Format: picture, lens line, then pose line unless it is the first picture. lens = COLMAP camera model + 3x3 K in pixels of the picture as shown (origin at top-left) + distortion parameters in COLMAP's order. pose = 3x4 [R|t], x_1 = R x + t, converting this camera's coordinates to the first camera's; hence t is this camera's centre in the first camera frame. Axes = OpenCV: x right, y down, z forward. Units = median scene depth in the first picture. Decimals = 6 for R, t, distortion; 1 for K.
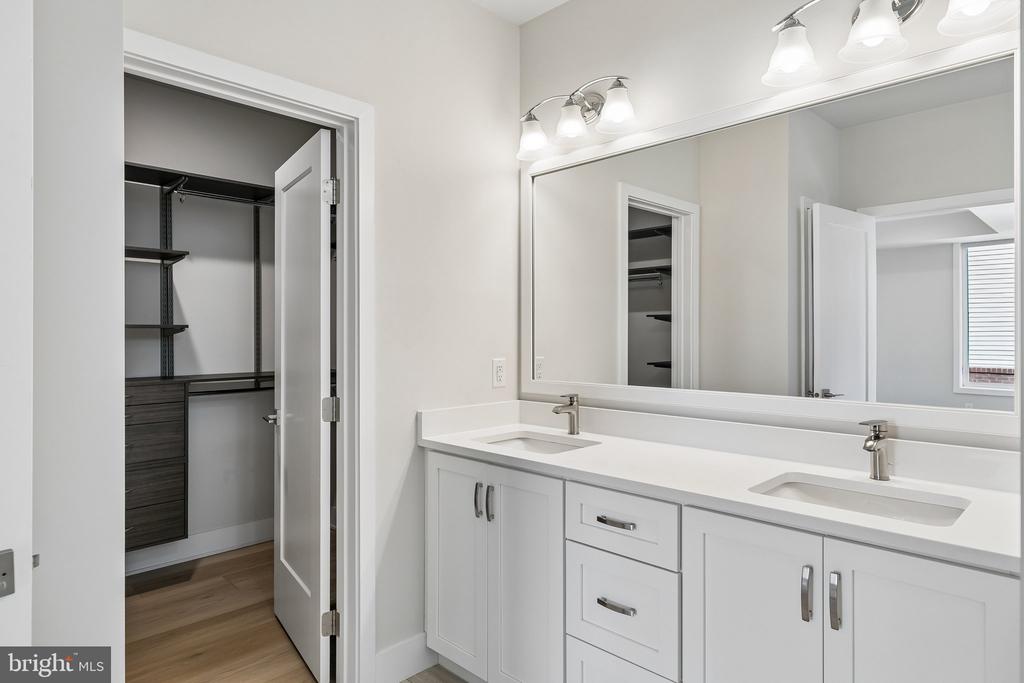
lens RADIAL K [[604.0, 0, 512.0], [0, 604.0, 341.5], [0, 0, 1]] dist [0.003466, 0.000604]
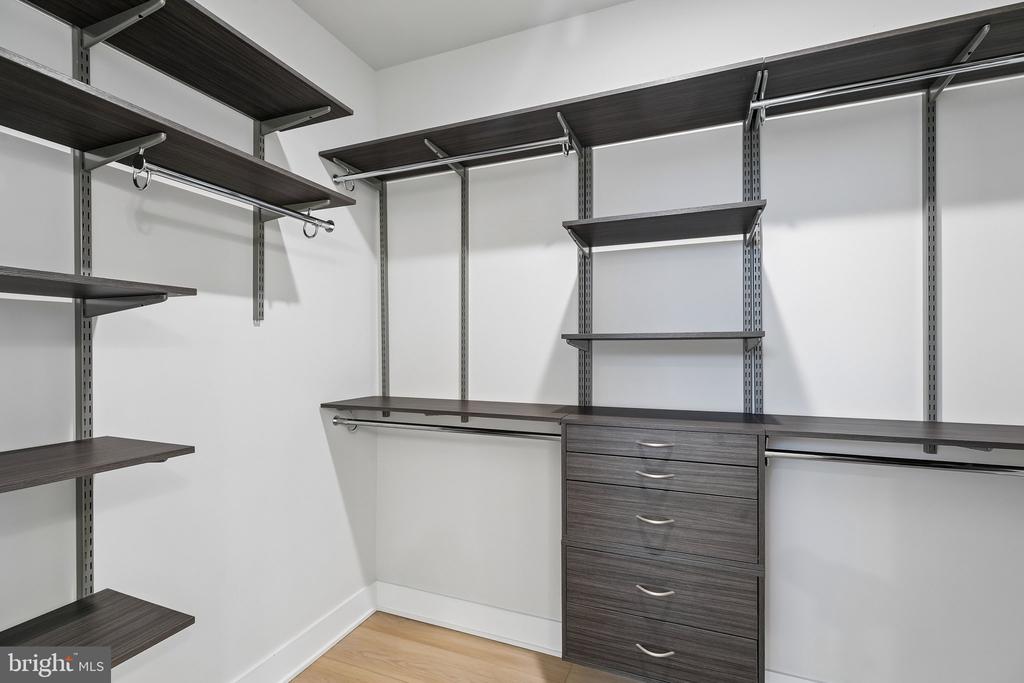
lens RADIAL K [[463.2, 0, 509.4], [0, 463.2, 354.6], [0, 0, 1]] dist [0.003543, 0.000142]
pose [[0.385731, 0.002740, -0.922607, -0.218749], [-0.010196, 0.999947, -0.001293, -0.002323], [0.922555, 0.009906, 0.385738, 0.581719]]
